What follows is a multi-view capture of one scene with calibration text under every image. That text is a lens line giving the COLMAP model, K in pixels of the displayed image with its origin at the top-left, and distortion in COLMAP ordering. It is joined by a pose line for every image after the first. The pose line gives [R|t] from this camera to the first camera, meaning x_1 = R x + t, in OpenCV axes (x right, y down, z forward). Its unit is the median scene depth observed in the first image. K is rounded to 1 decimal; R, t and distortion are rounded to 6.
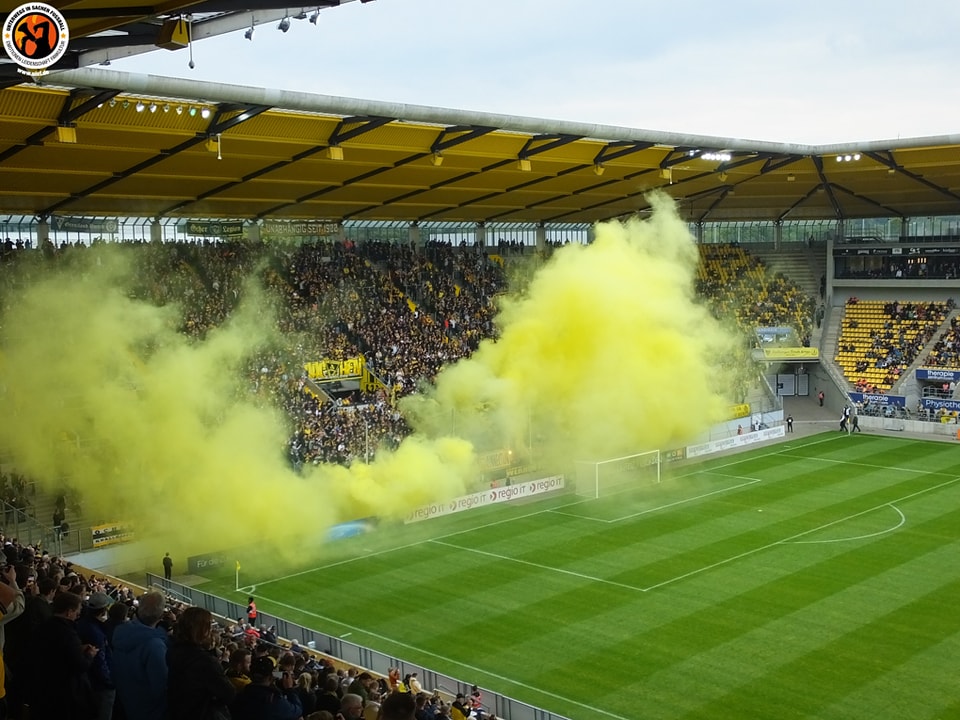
lens RADIAL K [[1185.8, 0, 480.0], [0, 1185.8, 360.0], [0, 0, 1]] dist [0.021607, -0.009702]
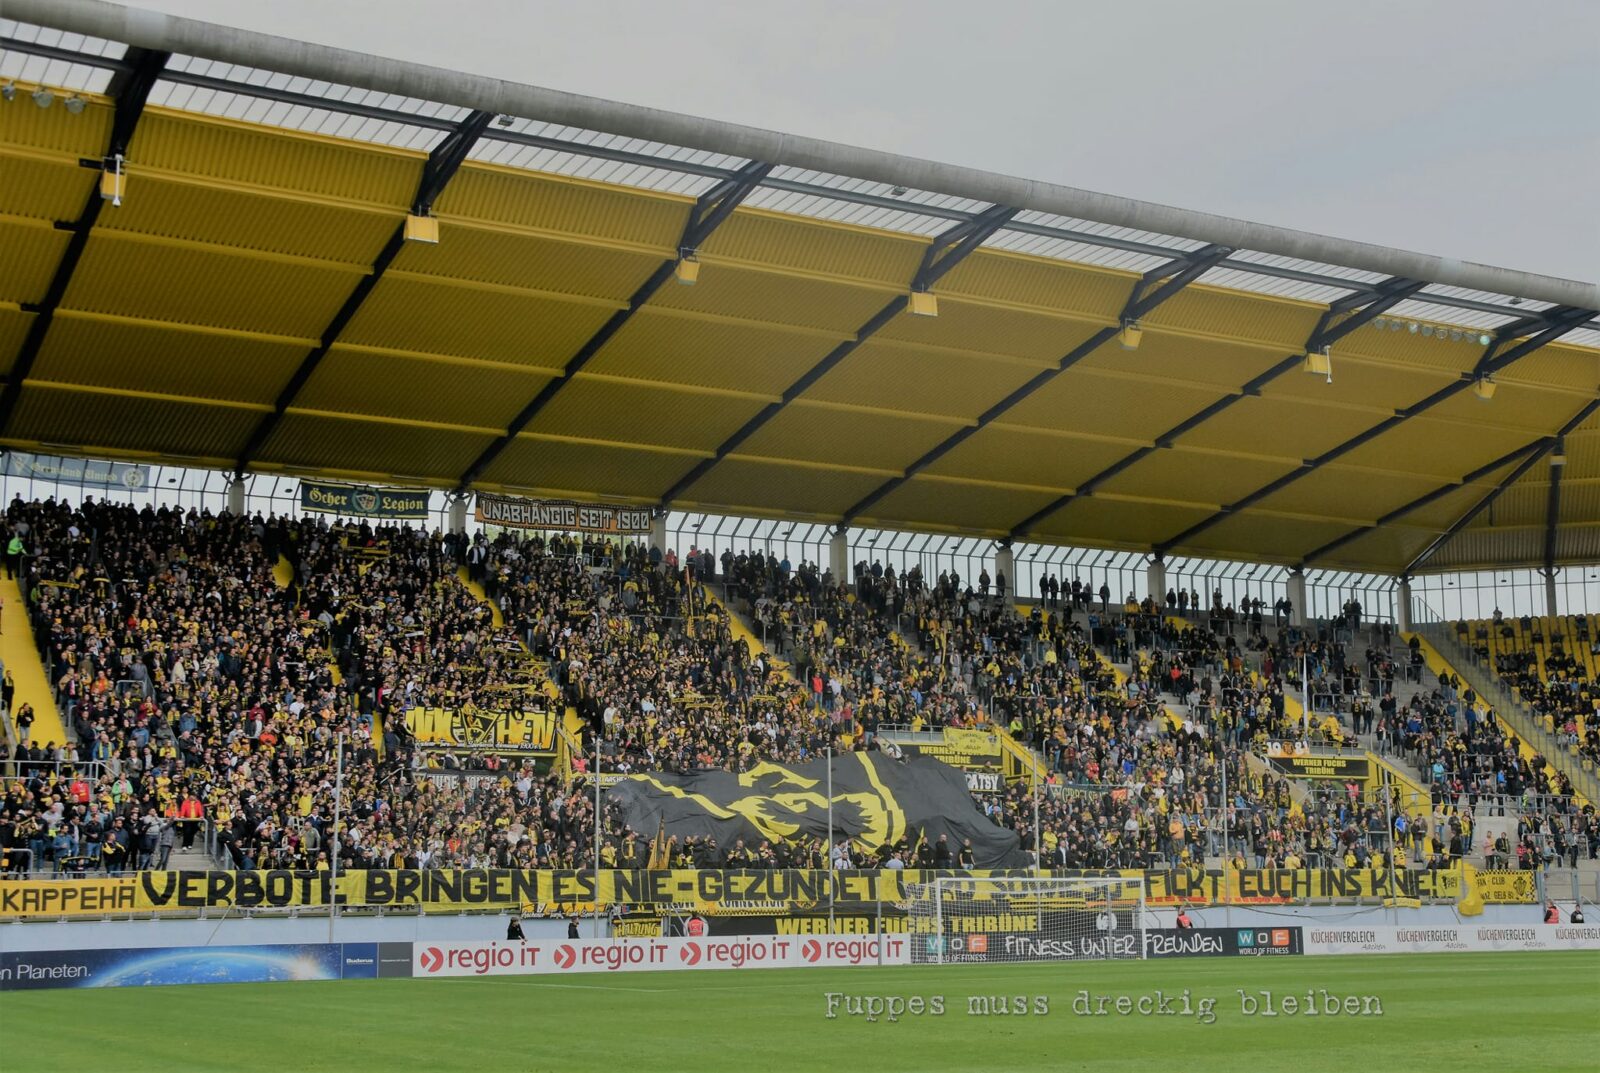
lens RADIAL K [[2168.3, 0, 873.6], [0, 2168.3, 584.3], [0, 0, 1]] dist [-0.016578, 0.314387]
pose [[0.960275, -0.044238, -0.275528, 0.249978], [-0.021518, 0.972677, -0.231163, 0.140034], [0.278226, 0.227909, 0.933085, 0.231172]]
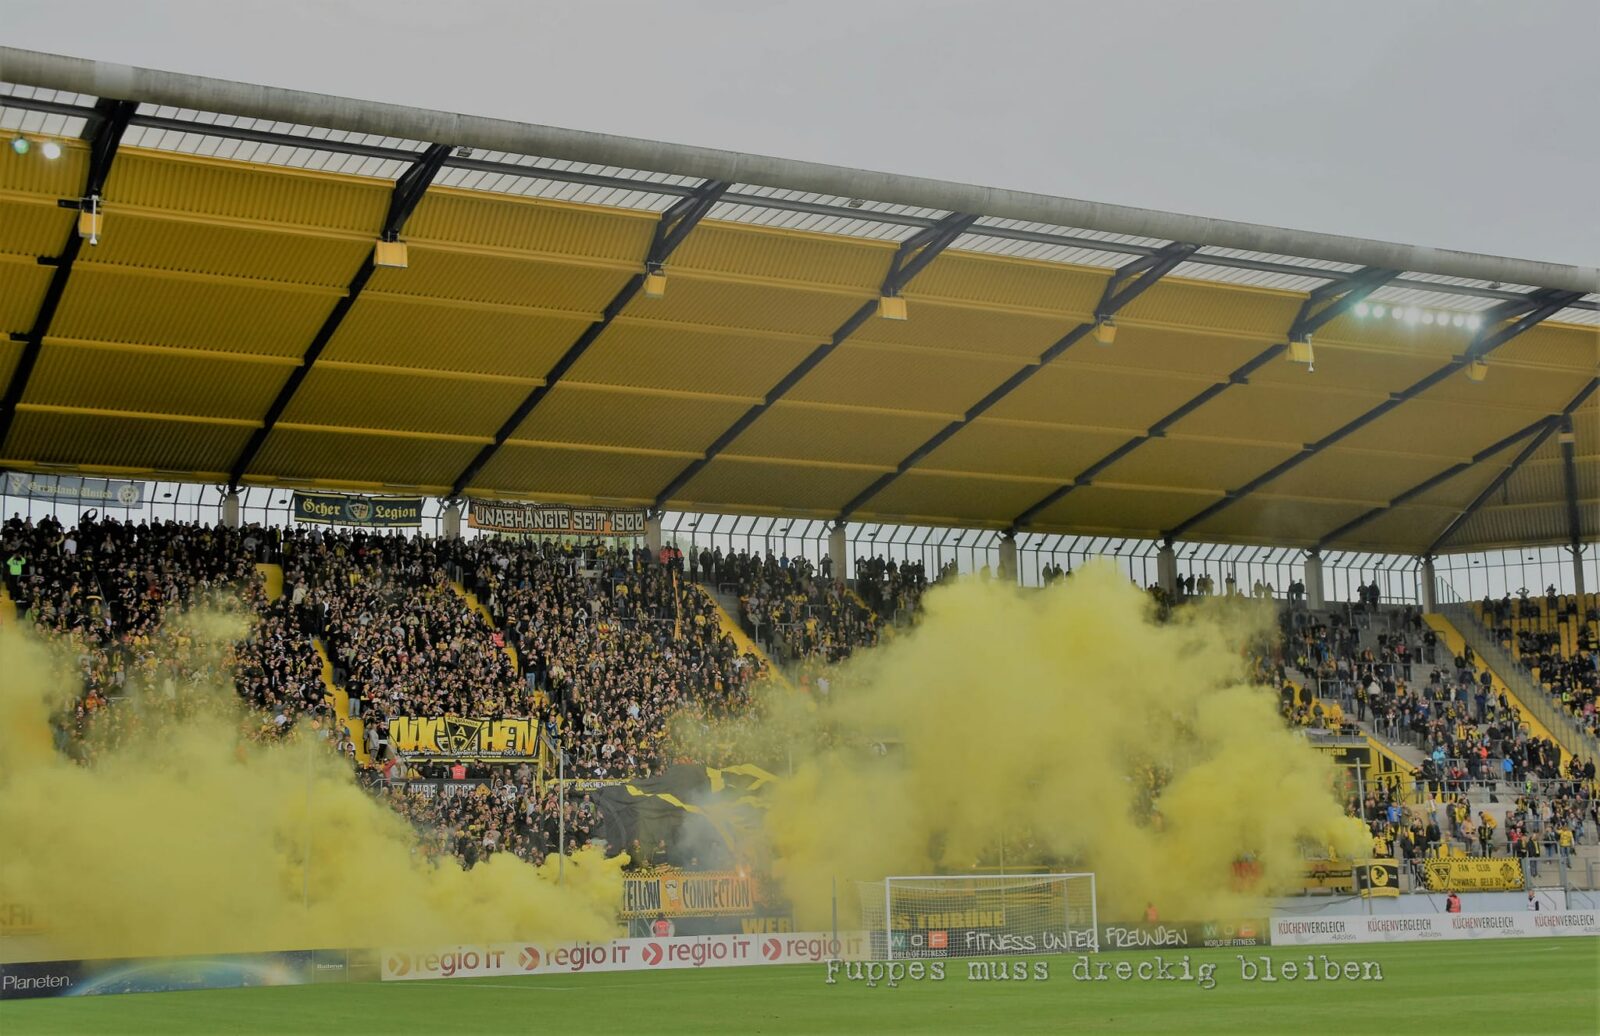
lens RADIAL K [[2320.6, 0, 873.1], [0, 2320.6, 547.6], [0, 0, 1]] dist [0.019083, 0.303553]
pose [[0.948097, -0.066071, -0.311040, 0.312751], [-0.008870, 0.972299, -0.233572, 0.144109], [0.317856, 0.224208, 0.921248, 0.173927]]
